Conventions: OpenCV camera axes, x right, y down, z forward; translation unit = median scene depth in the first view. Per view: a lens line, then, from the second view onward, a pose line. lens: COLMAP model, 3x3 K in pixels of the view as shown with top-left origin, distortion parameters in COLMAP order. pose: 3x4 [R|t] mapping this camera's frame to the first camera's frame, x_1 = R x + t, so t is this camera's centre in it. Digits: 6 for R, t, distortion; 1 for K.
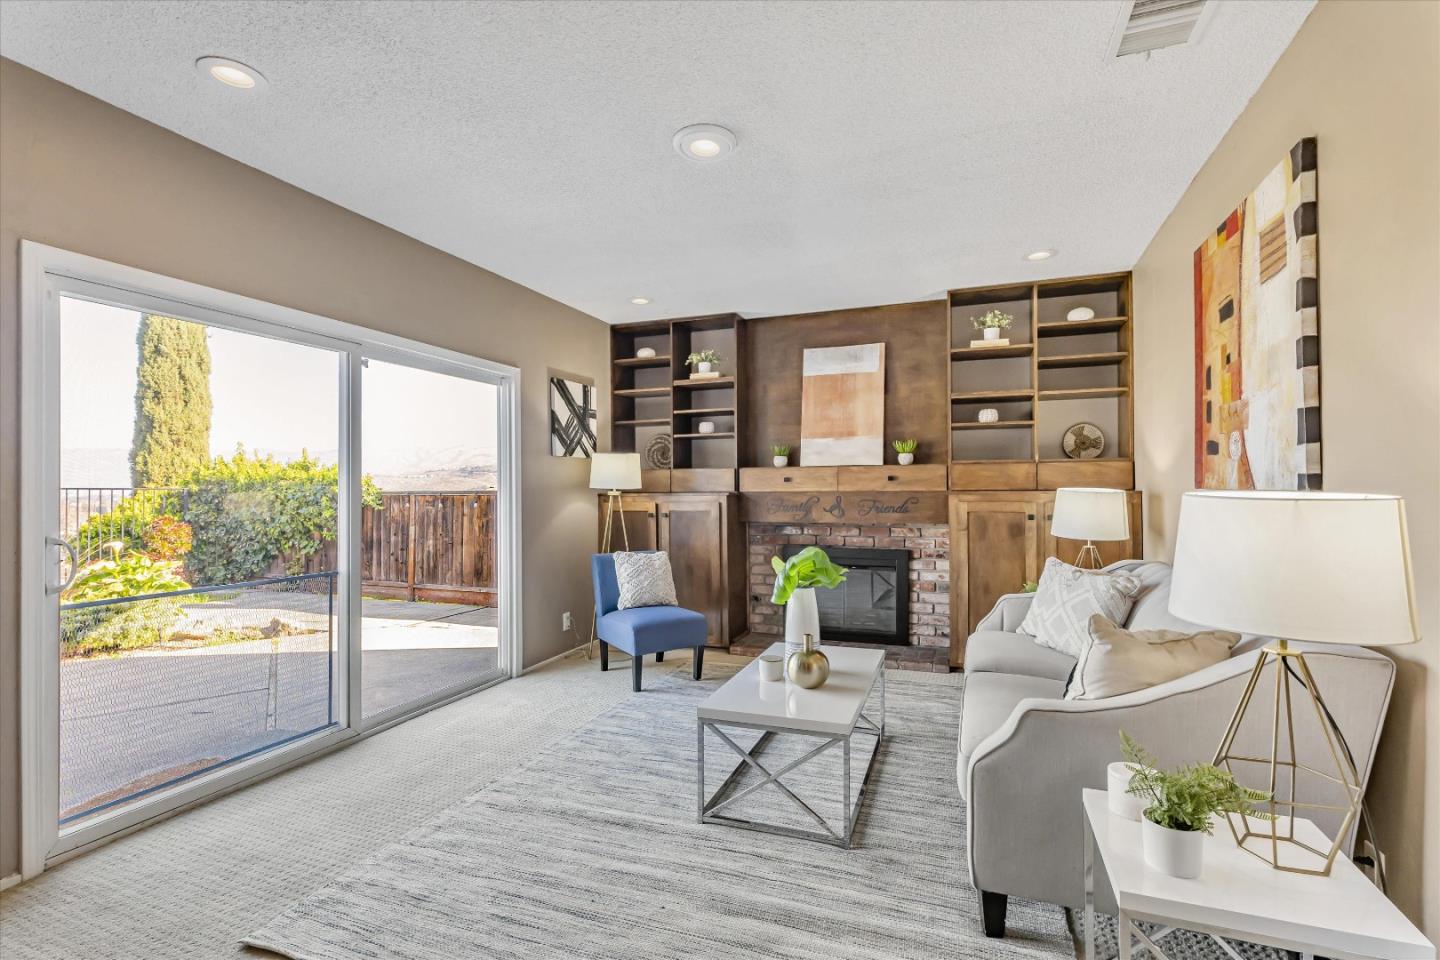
lens RADIAL K [[675.9, 0, 714.5], [0, 675.9, 485.2], [0, 0, 1]] dist [0.000711, 0.000027]
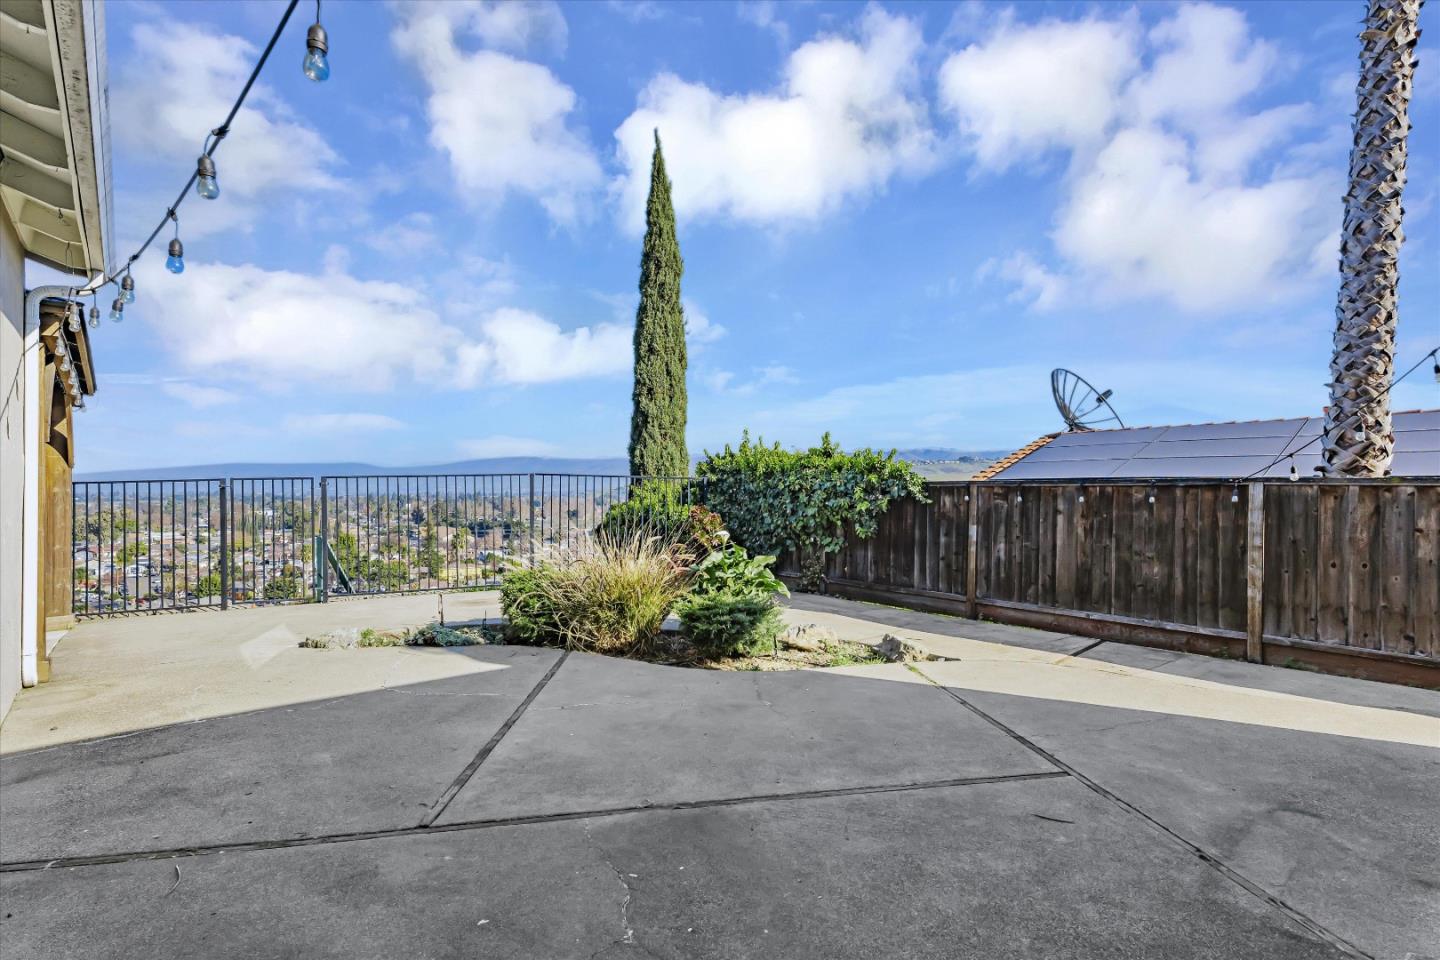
lens RADIAL K [[700.5, 0, 720.0], [0, 700.5, 480.0], [0, 0, 1]] dist [0.000558, 0.000355]
pose [[0.884551, 0.004823, -0.466418, -0.313750], [-0.009532, 0.999925, -0.007738, 0.016518], [0.466345, 0.011290, 0.884531, 0.128282]]
